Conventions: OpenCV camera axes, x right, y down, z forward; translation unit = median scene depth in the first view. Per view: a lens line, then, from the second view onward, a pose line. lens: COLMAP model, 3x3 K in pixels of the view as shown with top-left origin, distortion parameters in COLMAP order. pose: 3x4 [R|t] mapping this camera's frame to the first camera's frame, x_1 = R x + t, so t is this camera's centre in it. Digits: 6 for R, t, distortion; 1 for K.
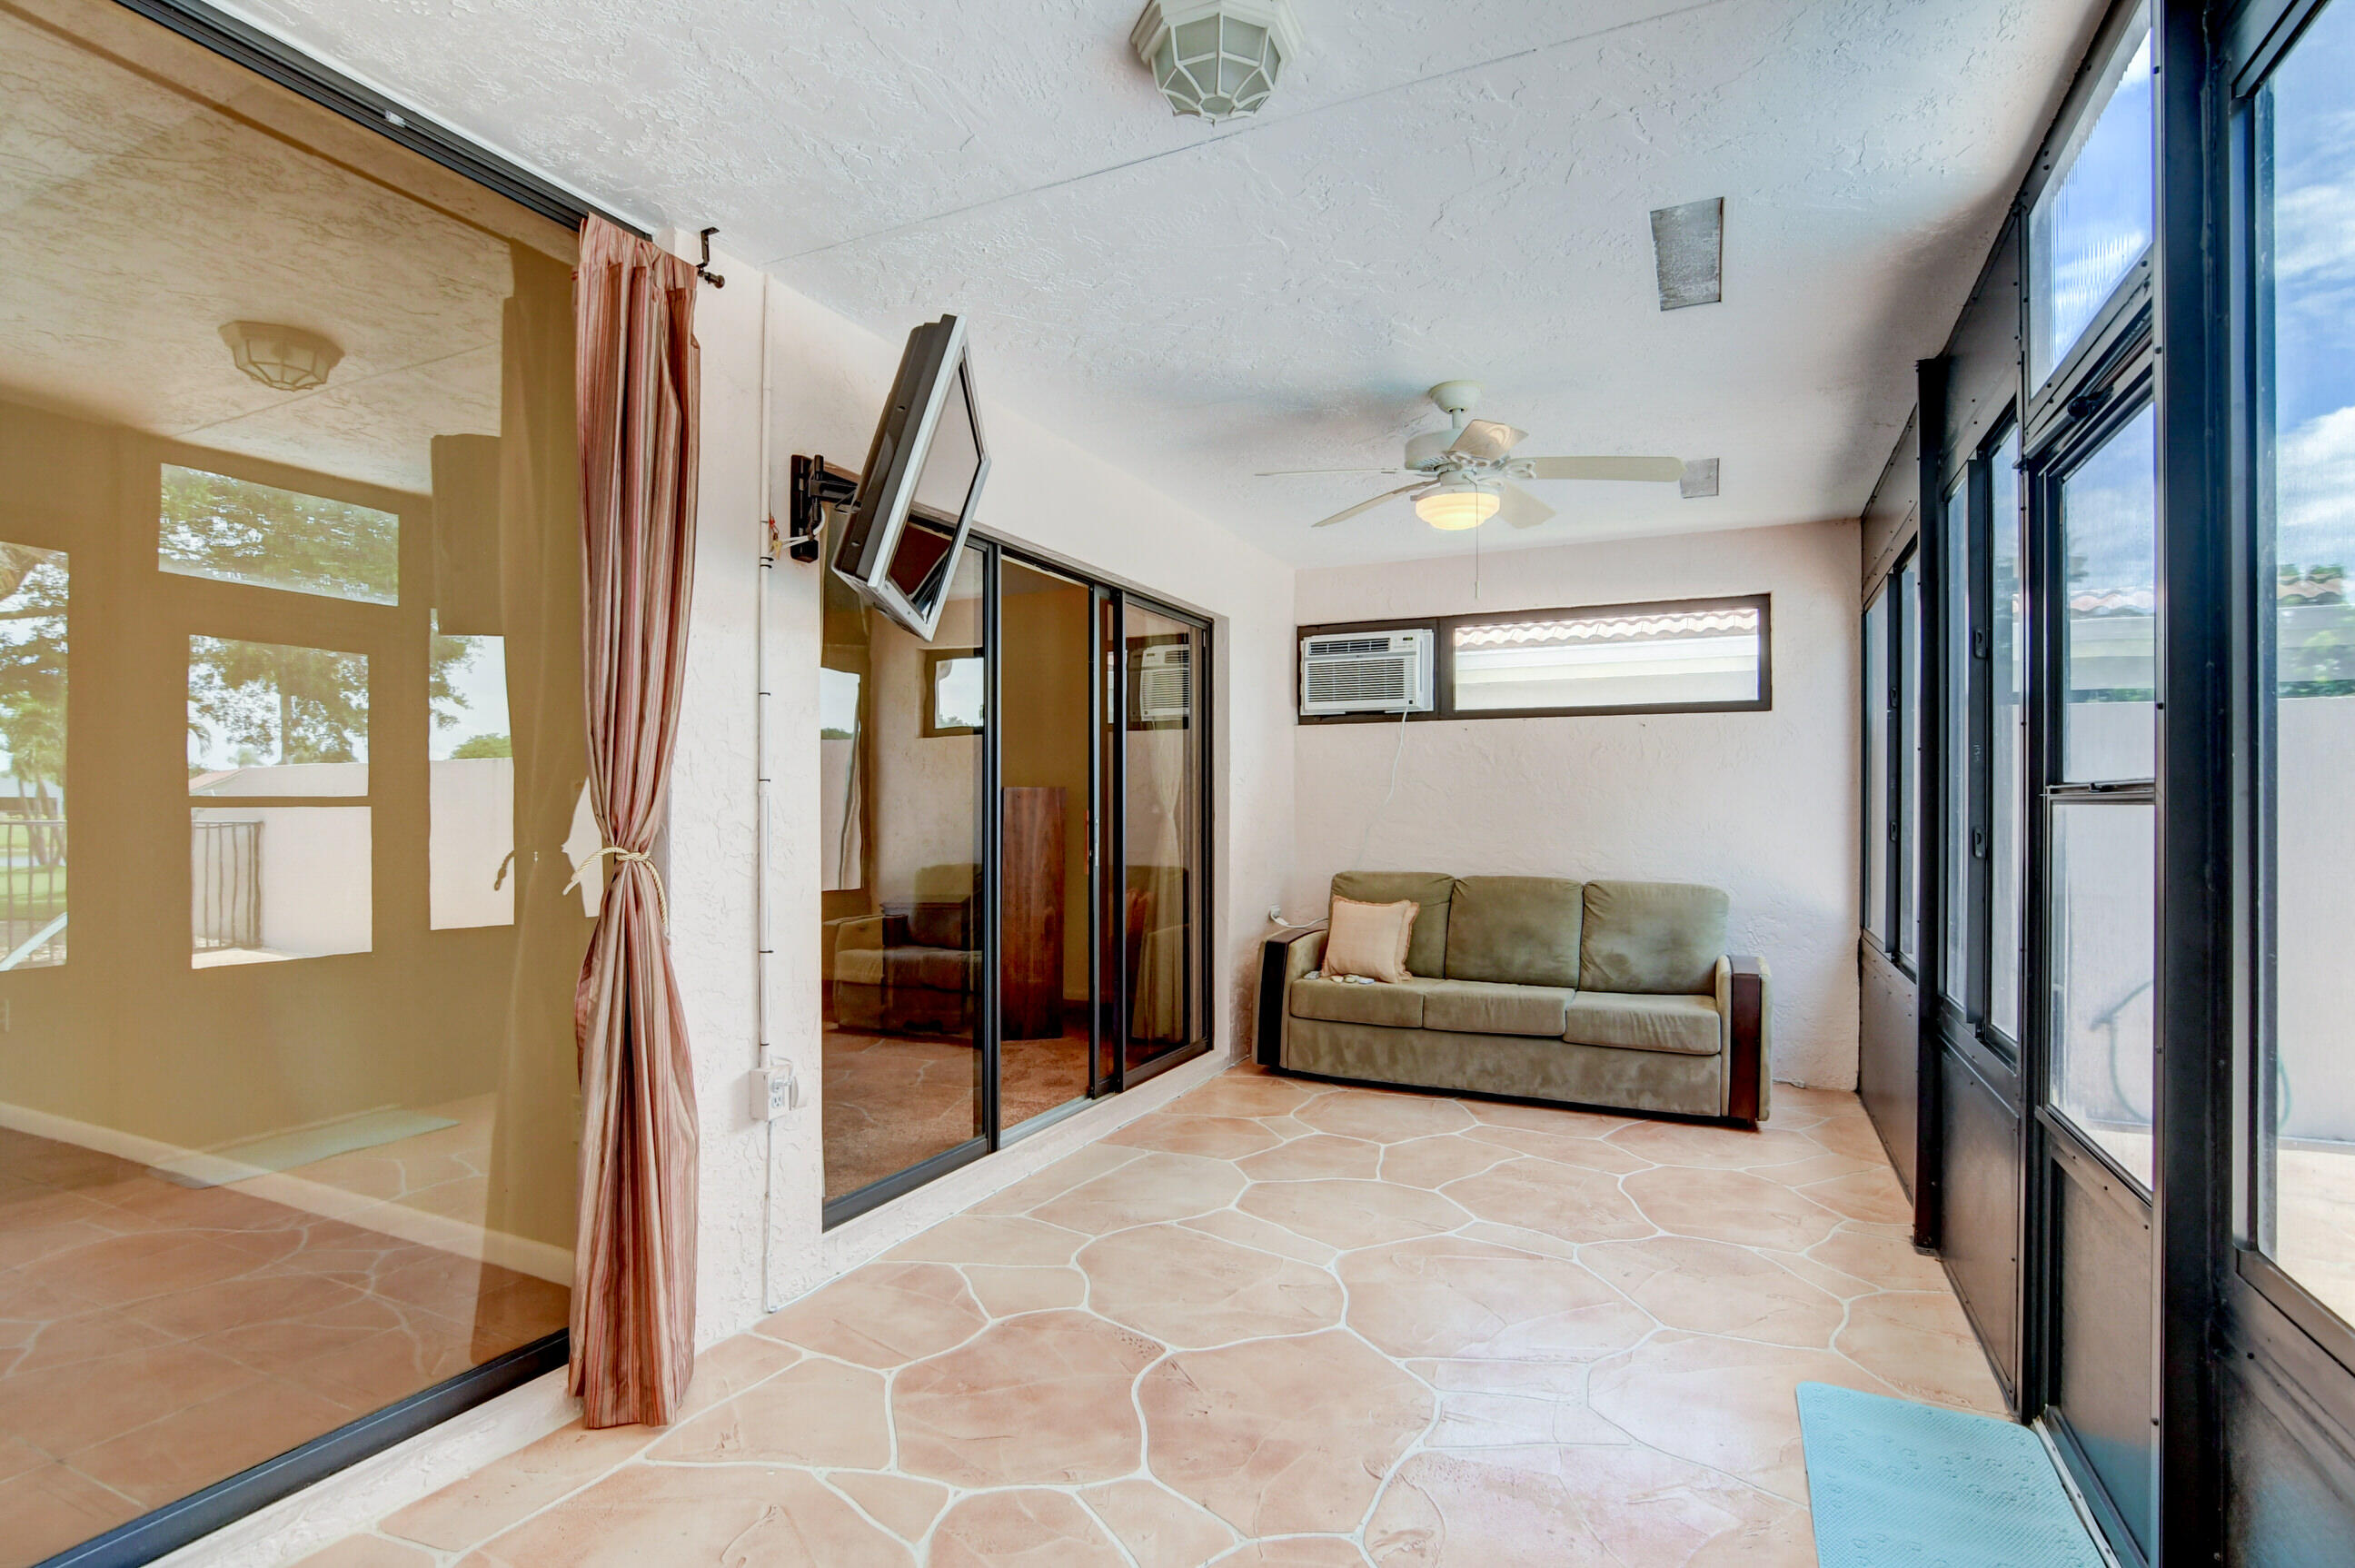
lens RADIAL K [[1144.7, 0, 1180.6], [0, 1144.7, 801.4], [0, 0, 1]] dist [-0.031127, 0.008200]
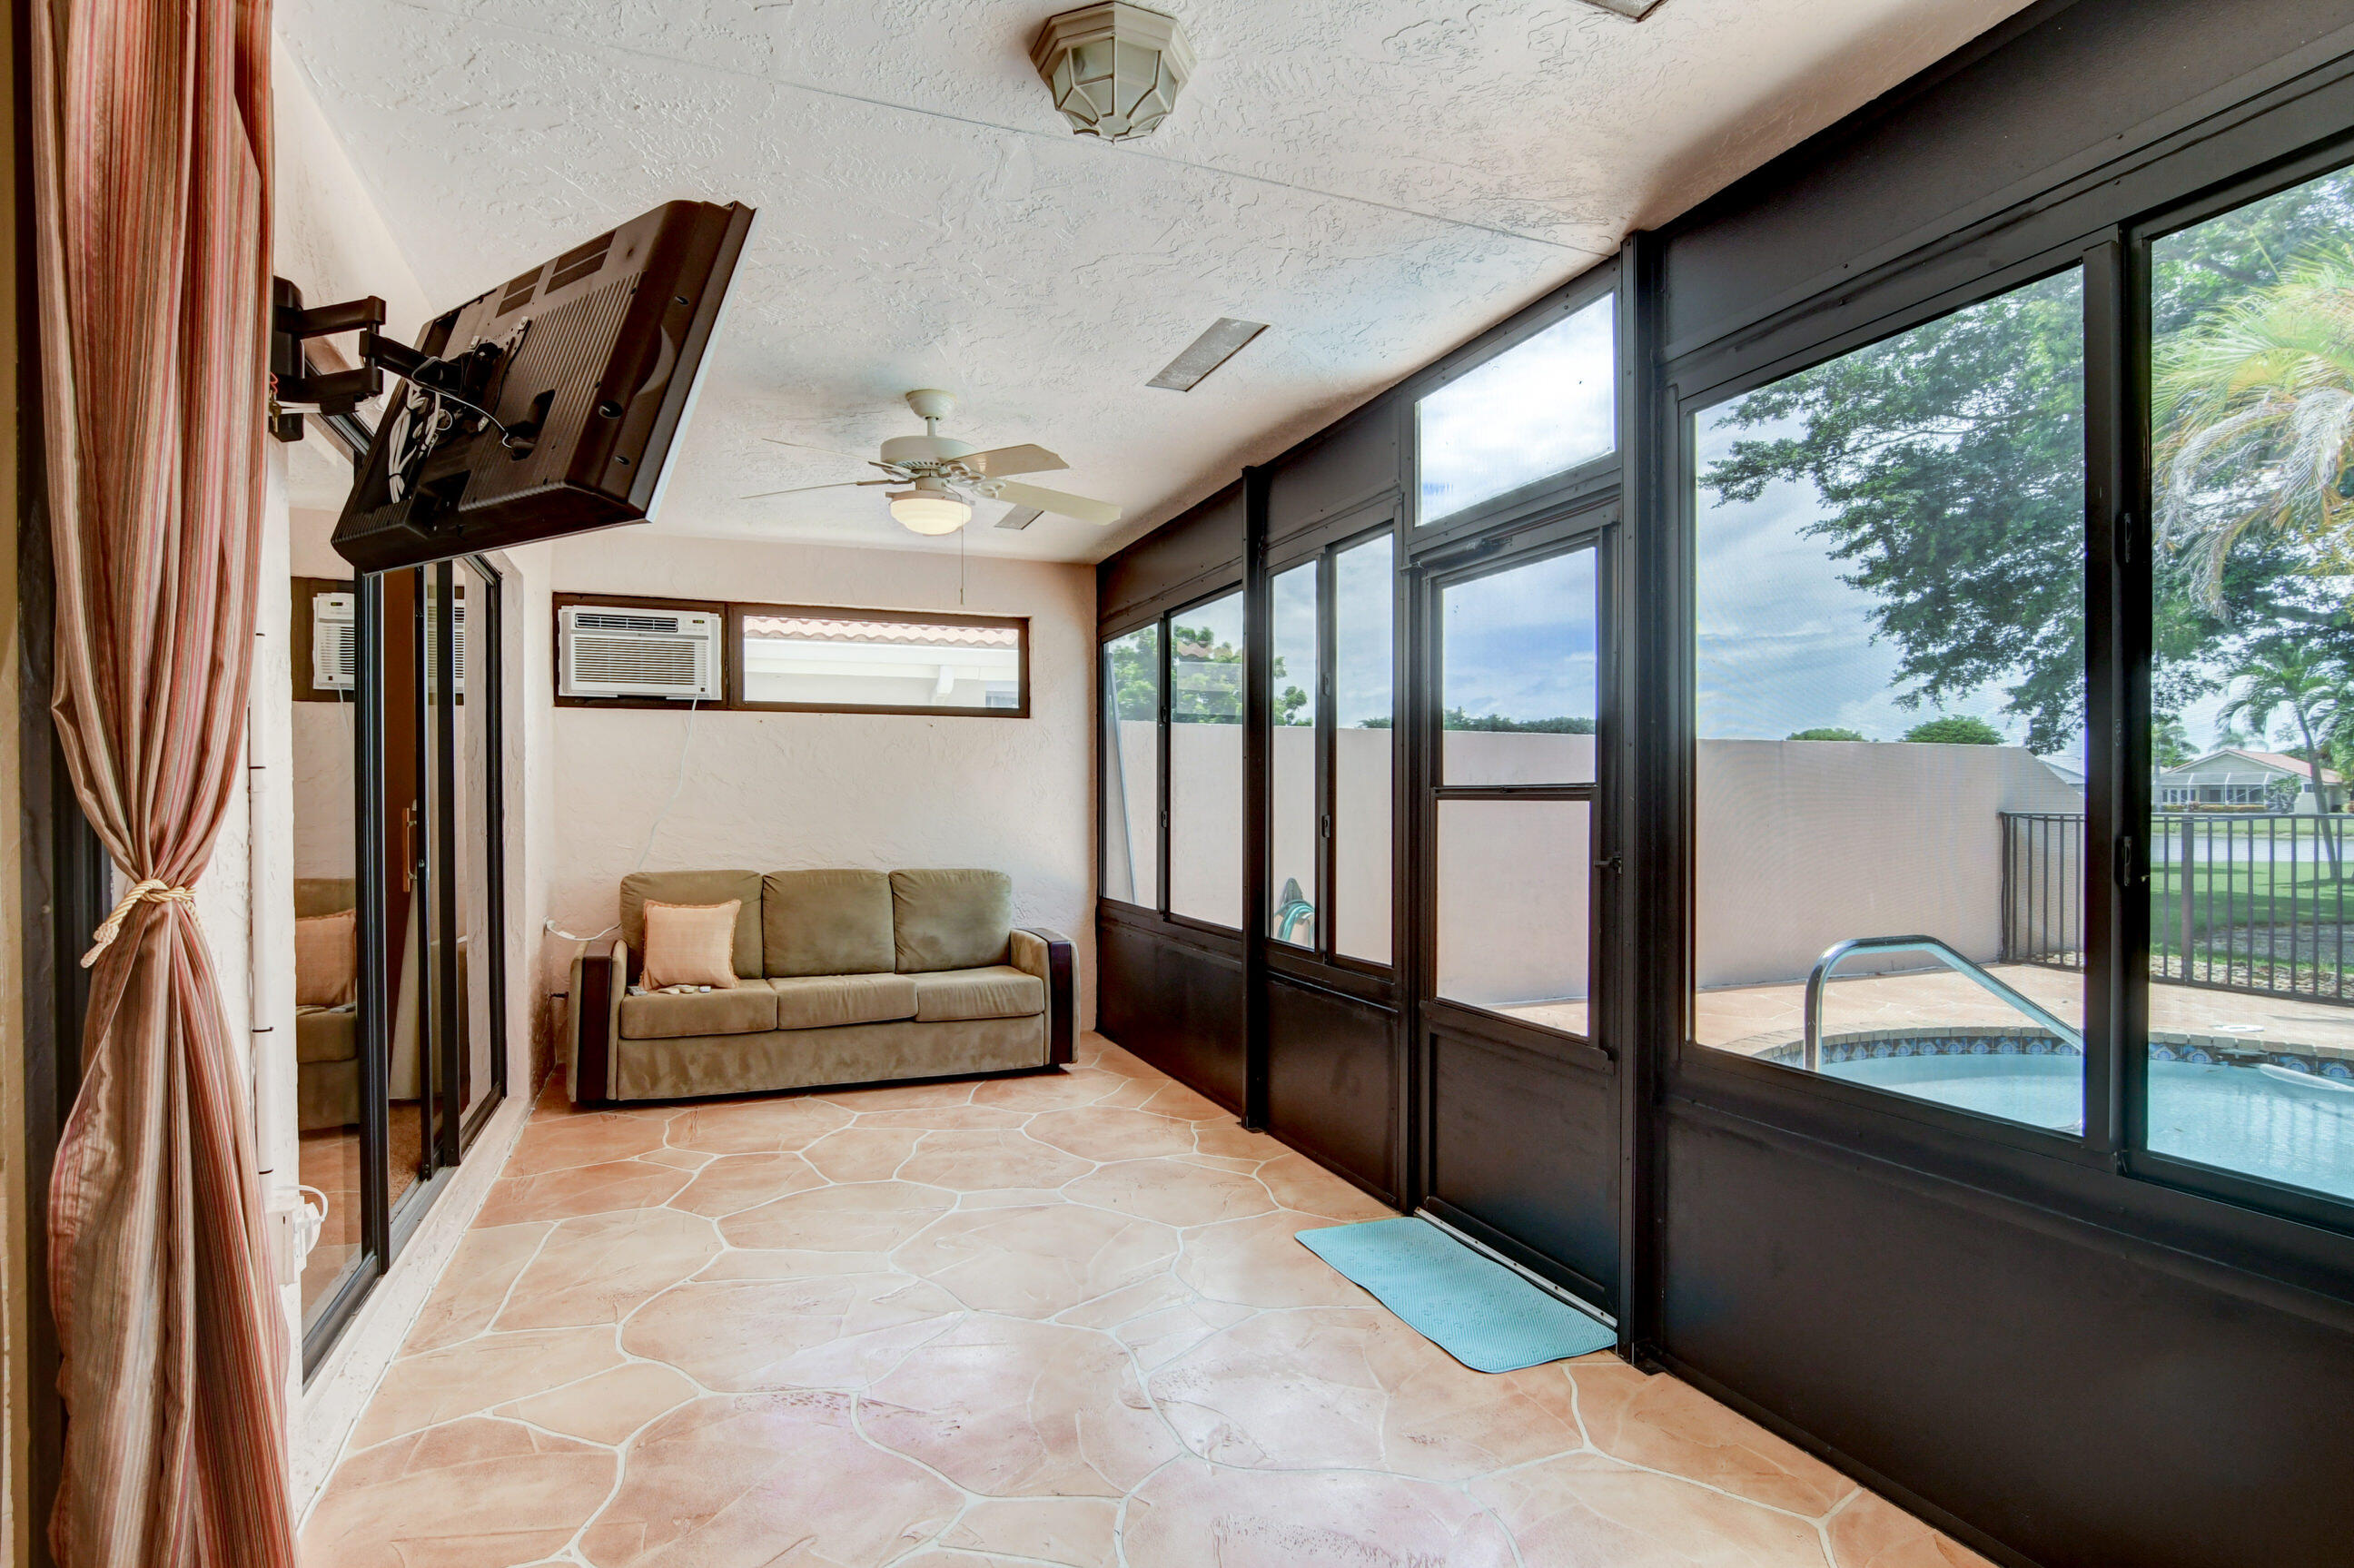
lens RADIAL K [[1144.7, 0, 1168.0], [0, 1144.7, 803.7], [0, 0, 1]] dist [-0.032295, 0.008637]
pose [[0.678458, -0.006171, 0.734613, -0.284062], [-0.000964, 0.999956, 0.009291, -0.002802], [-0.734638, -0.007012, 0.678423, 0.106206]]
